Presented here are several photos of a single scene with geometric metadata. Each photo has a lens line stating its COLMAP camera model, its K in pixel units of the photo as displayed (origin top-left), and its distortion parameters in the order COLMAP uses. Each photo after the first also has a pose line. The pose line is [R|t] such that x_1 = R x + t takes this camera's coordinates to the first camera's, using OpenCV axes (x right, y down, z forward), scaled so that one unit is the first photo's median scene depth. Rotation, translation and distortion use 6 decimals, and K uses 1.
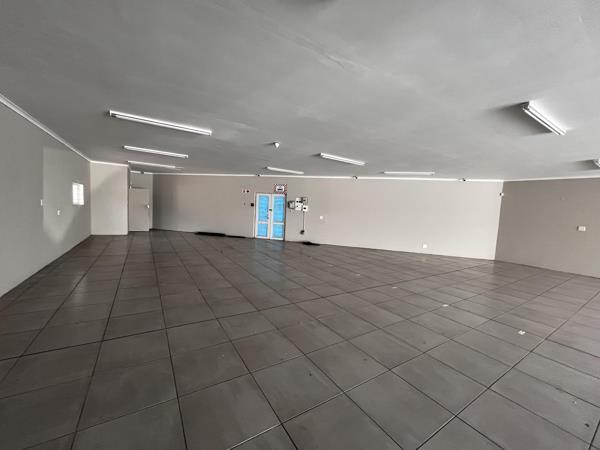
lens RADIAL K [[243.3, 0, 299.6], [0, 243.3, 224.9], [0, 0, 1]] dist [0.000654, 0.000043]
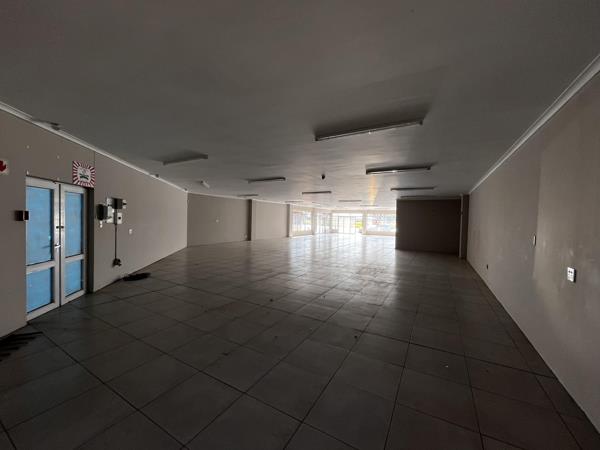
lens RADIAL K [[243.3, 0, 298.4], [0, 243.3, 225.4], [0, 0, 1]] dist [0.000654, 0.000043]
pose [[-0.460434, -0.079807, 0.884099, -0.621964], [0.019883, 0.994773, 0.100152, -0.094932], [-0.887471, 0.063692, -0.456441, 0.853065]]
